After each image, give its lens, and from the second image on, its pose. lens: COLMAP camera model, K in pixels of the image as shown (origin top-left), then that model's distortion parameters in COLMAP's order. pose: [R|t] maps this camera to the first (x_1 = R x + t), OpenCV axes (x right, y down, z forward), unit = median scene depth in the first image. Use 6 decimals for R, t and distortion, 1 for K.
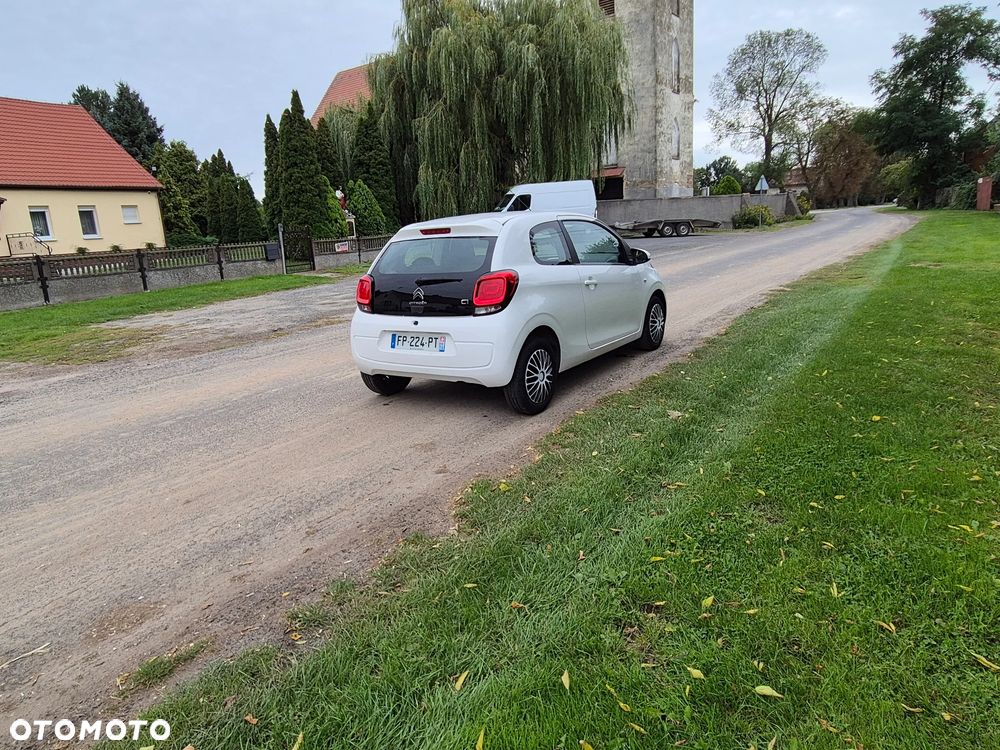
lens RADIAL K [[651.8, 0, 492.8], [0, 651.8, 371.6], [0, 0, 1]] dist [-0.000766, 0.000768]
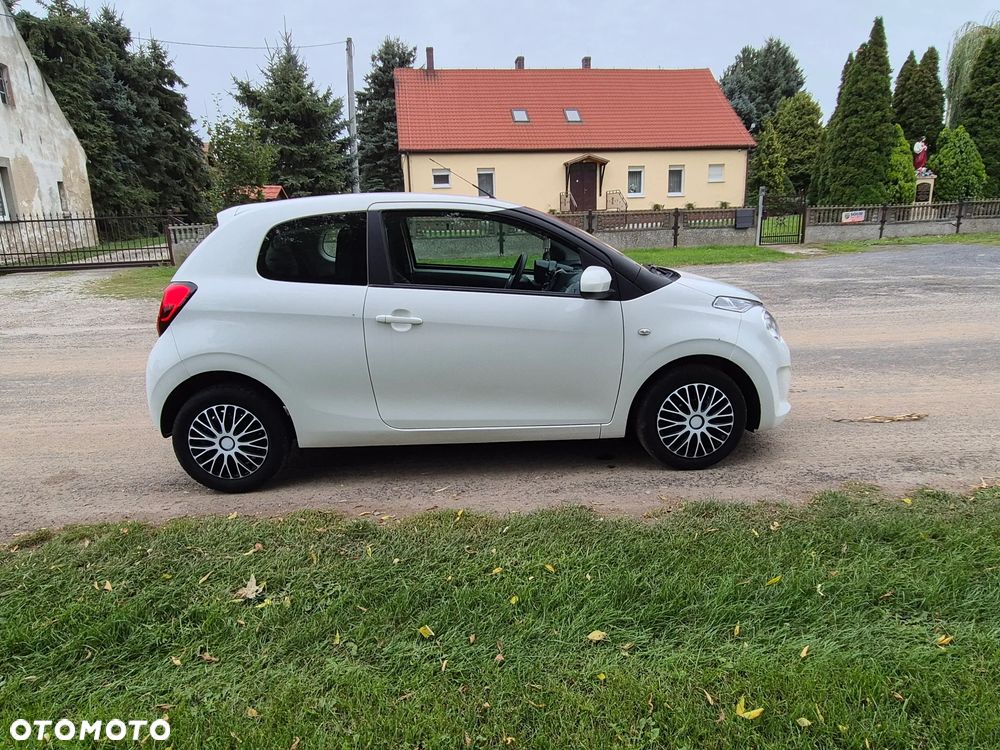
lens RADIAL K [[651.8, 0, 492.8], [0, 651.8, 371.6], [0, 0, 1]] dist [-0.000766, 0.000768]
pose [[0.590714, 0.233032, -0.772498, 0.128360], [-0.183544, 0.971096, 0.152589, -0.037840], [0.785728, 0.051651, 0.616412, 0.136913]]
